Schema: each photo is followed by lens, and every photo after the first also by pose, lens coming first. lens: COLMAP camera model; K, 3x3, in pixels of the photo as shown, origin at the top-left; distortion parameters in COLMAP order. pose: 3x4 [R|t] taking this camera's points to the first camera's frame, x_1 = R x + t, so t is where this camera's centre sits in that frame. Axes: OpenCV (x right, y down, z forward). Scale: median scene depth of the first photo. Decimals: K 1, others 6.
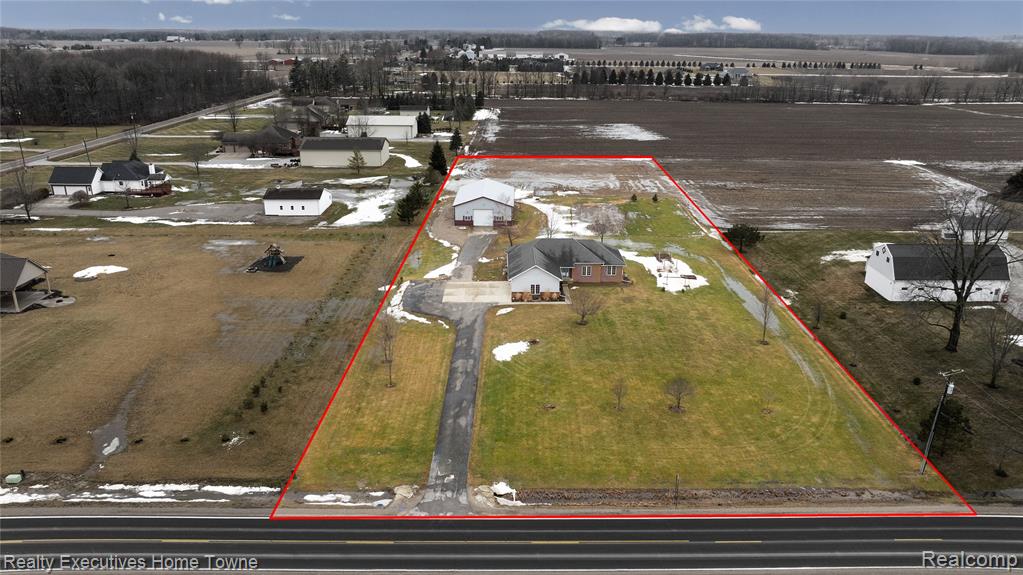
lens RADIAL K [[735.8, 0, 512.7], [0, 735.8, 289.0], [0, 0, 1]] dist [-0.021824, -0.000438]
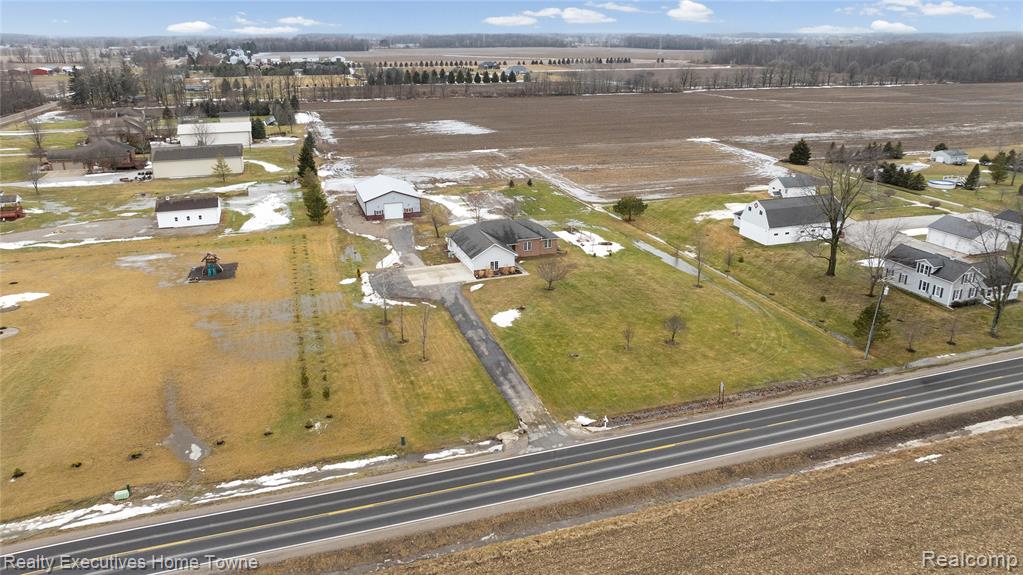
lens RADIAL K [[720.4, 0, 511.5], [0, 720.4, 287.5], [0, 0, 1]] dist [-0.021204, 0.003127]
pose [[0.949556, -0.113659, 0.292274, -0.222402], [0.113005, 0.993409, 0.019177, 0.012655], [-0.292528, 0.014819, 0.956142, -0.036292]]
